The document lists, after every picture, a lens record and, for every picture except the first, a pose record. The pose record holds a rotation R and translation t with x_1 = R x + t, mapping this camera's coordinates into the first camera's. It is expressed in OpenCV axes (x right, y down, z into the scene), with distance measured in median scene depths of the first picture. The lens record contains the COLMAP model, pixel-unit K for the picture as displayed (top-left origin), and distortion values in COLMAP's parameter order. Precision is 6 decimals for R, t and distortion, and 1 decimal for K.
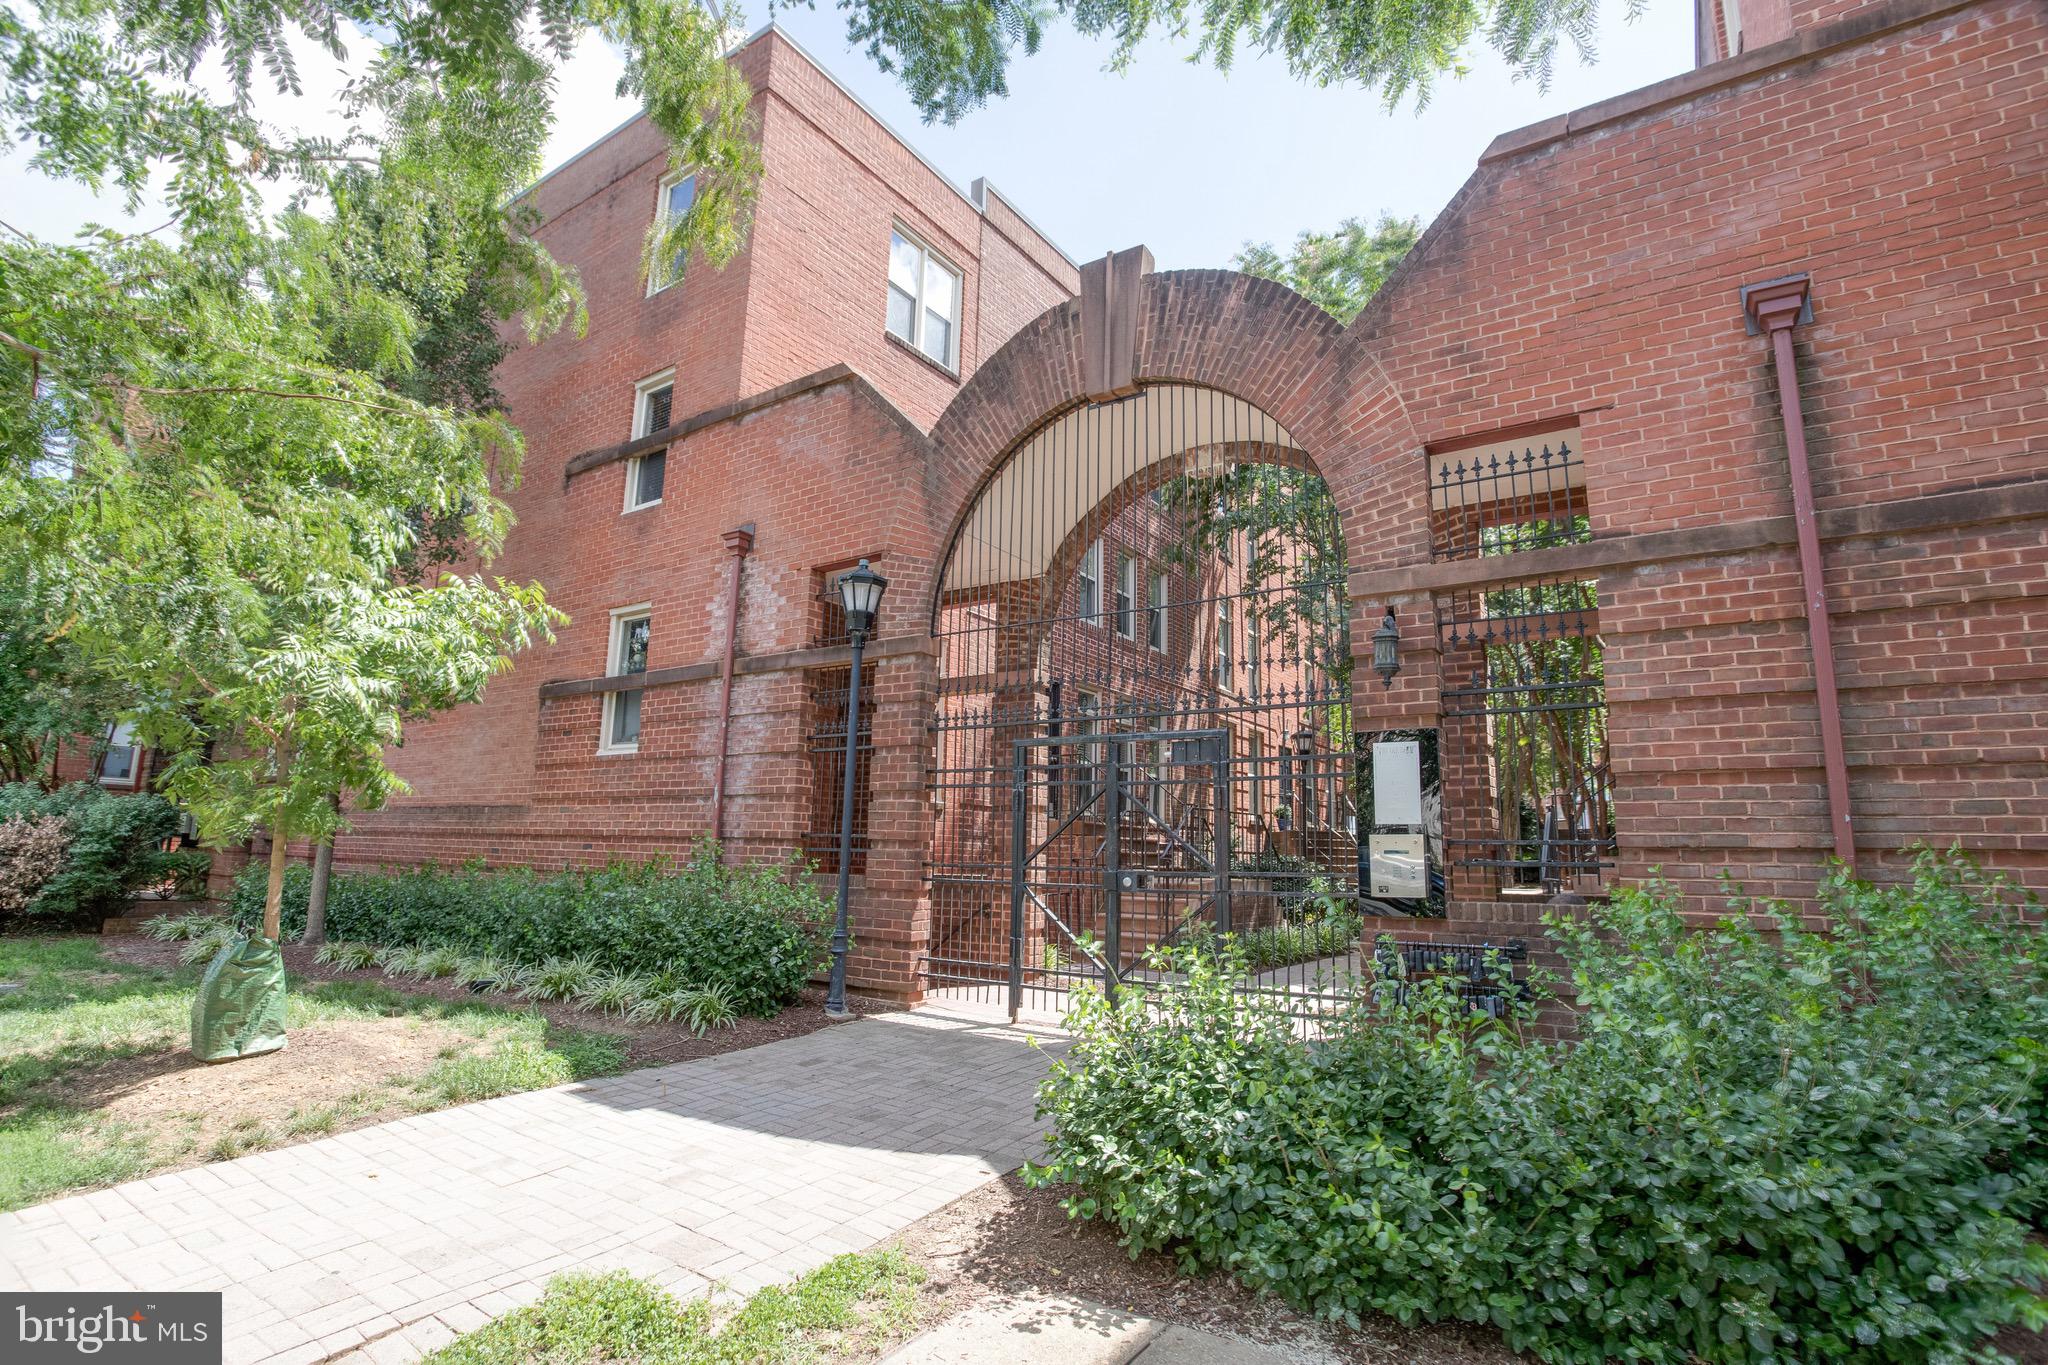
lens RADIAL K [[992.8, 0, 1029.2], [0, 992.8, 680.3], [0, 0, 1]] dist [-0.061046, 0.019999]
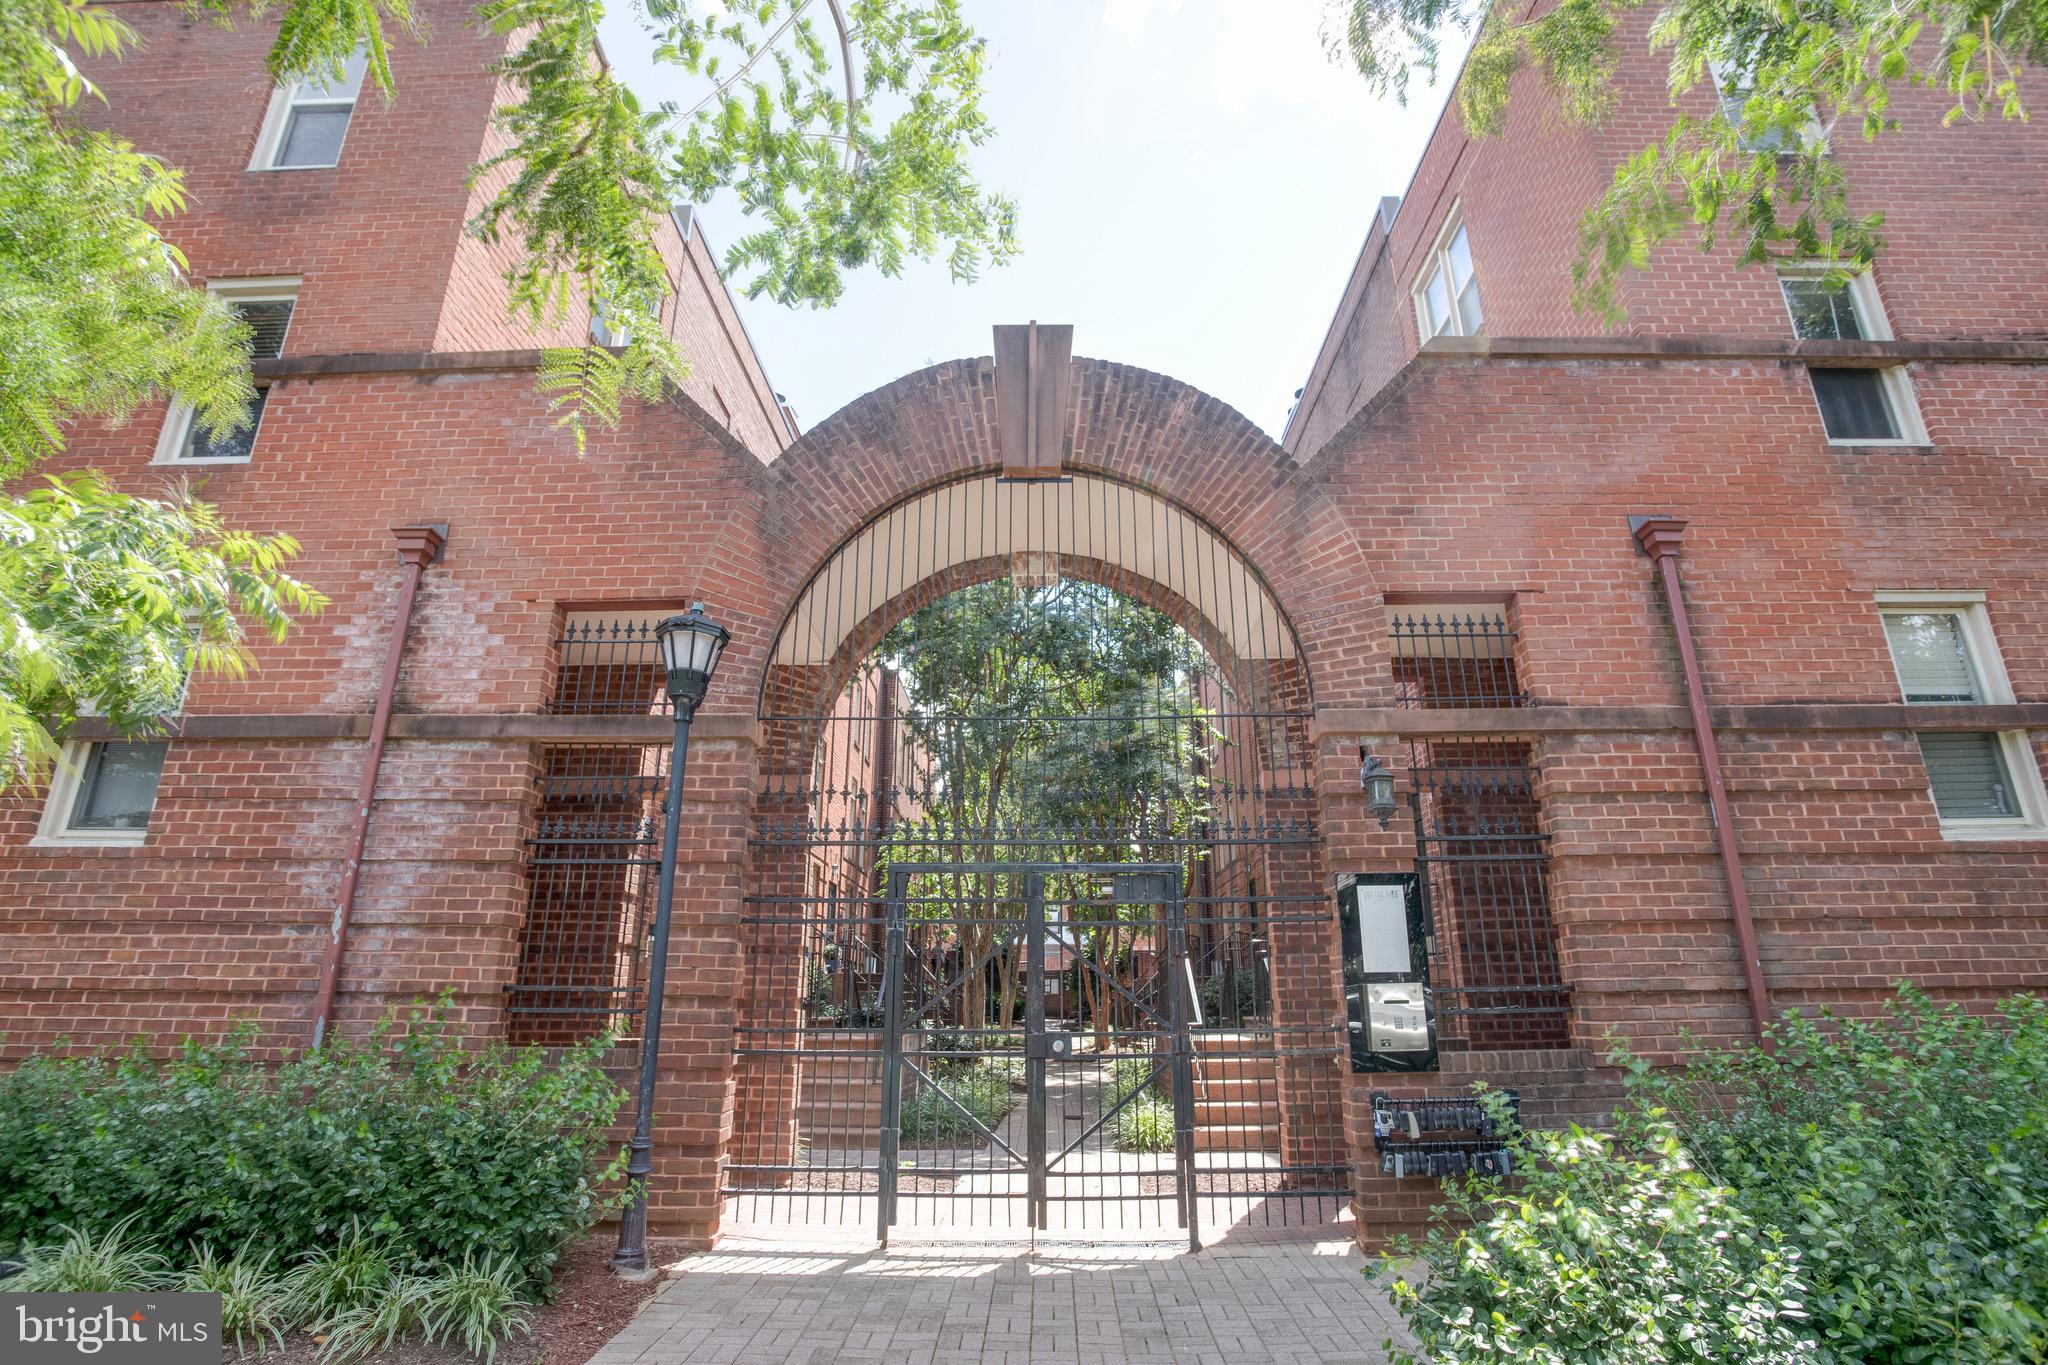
lens RADIAL K [[1004.5, 0, 1024.0], [0, 1004.5, 682.5], [0, 0, 1]] dist [-0.071120, 0.030178]
pose [[0.838843, 0.147985, 0.523872, -0.436756], [-0.075635, 0.984690, -0.157048, 0.043179], [-0.539093, 0.092116, 0.837194, 0.331207]]
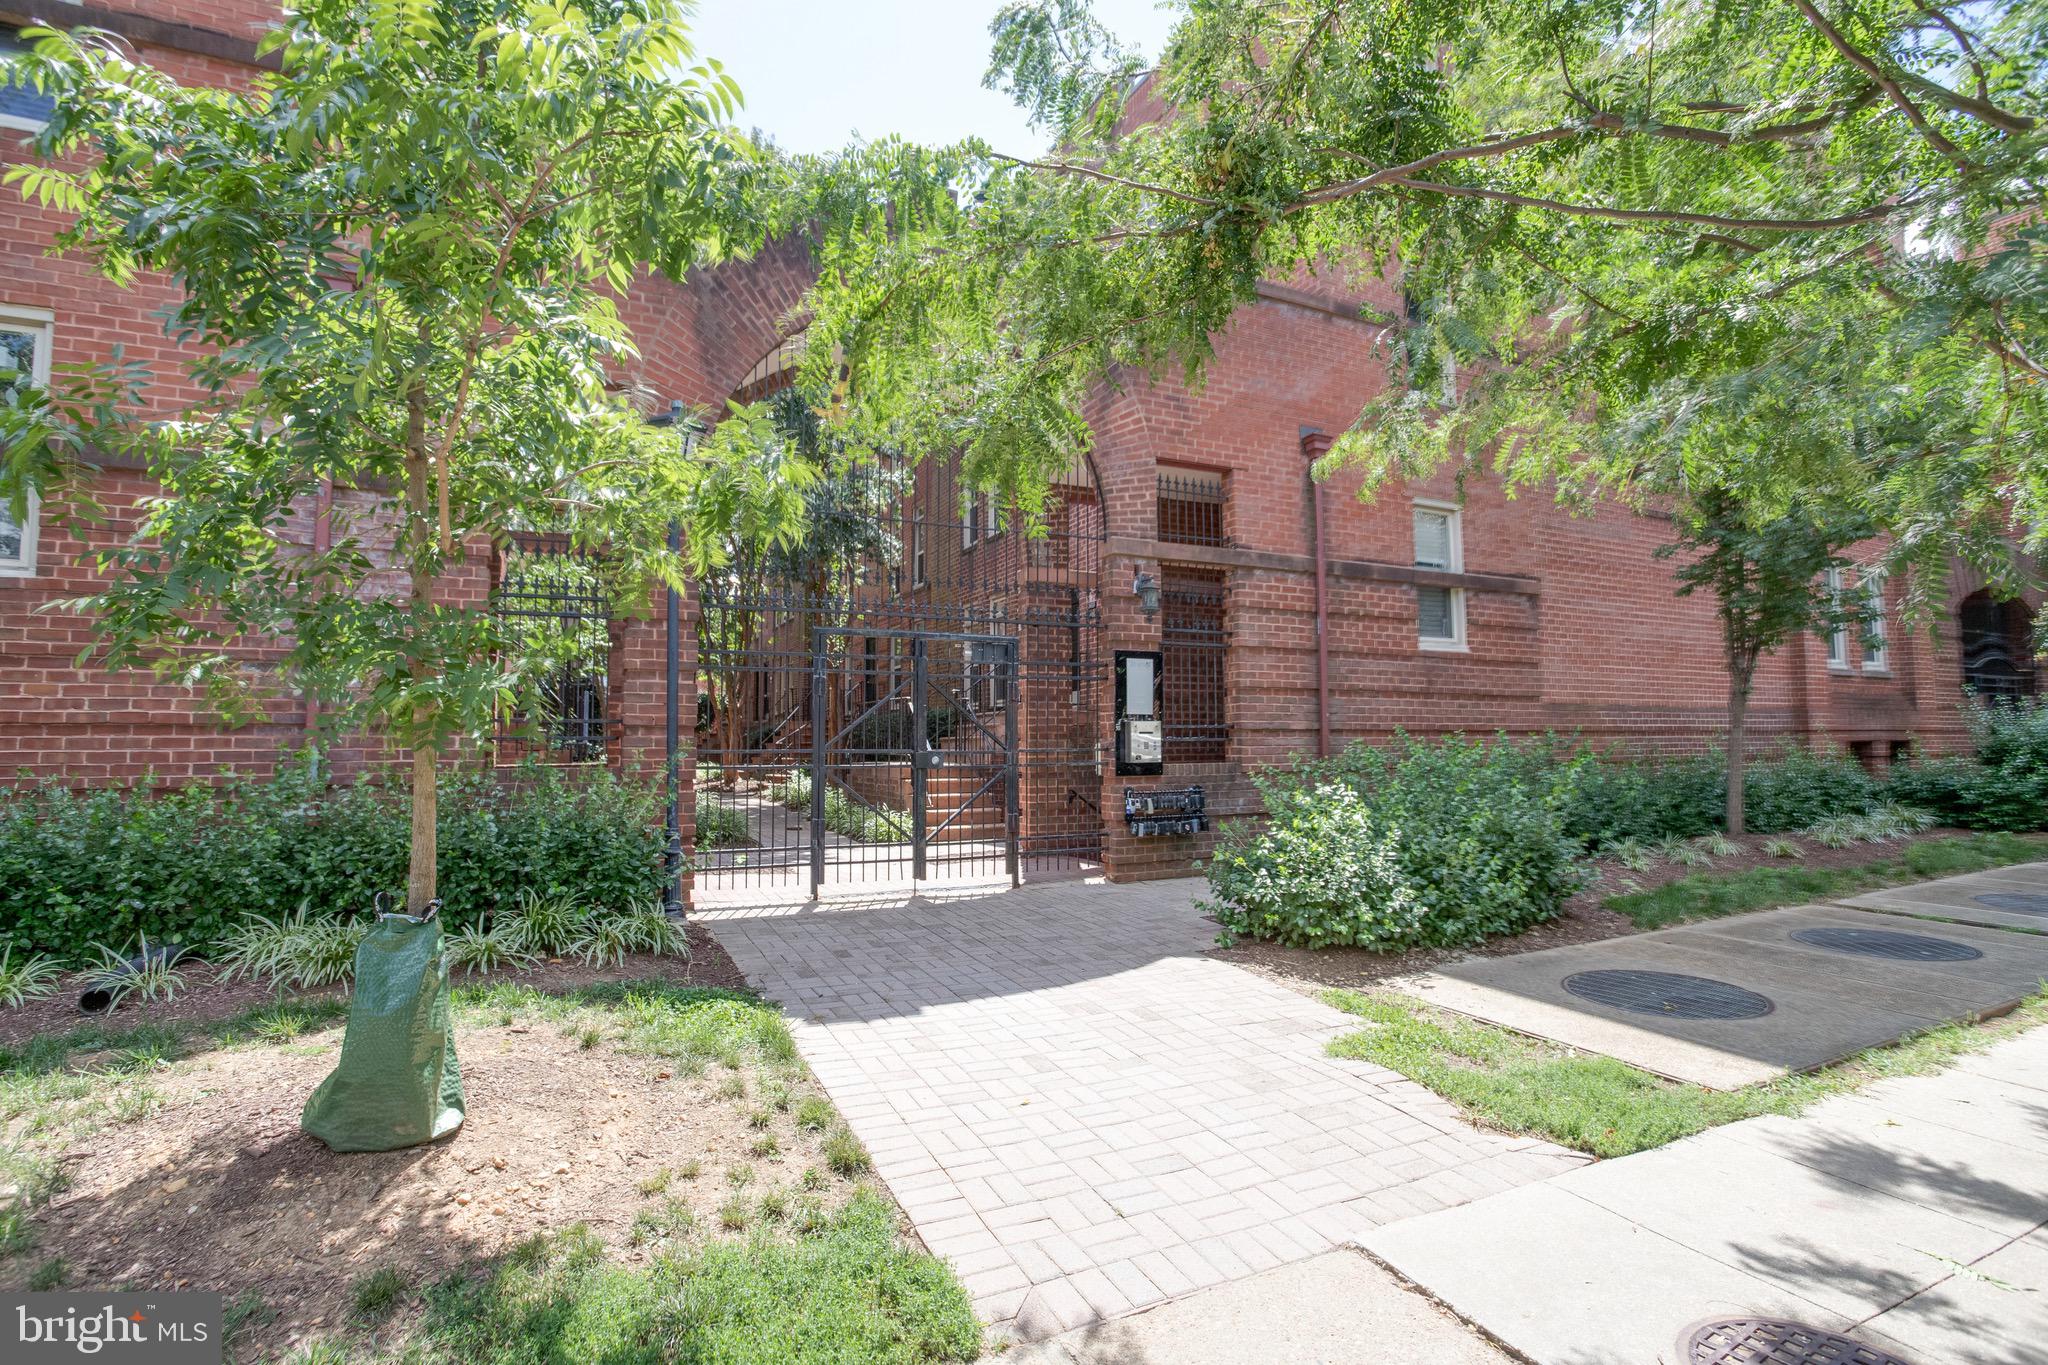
lens RADIAL K [[992.8, 0, 1029.2], [0, 992.8, 680.3], [0, 0, 1]] dist [-0.061046, 0.019999]
pose [[0.501343, 0.033060, 0.864617, -0.937353], [-0.134972, 0.990025, 0.040408, 0.053380], [-0.854657, -0.136958, 0.500804, 0.369789]]
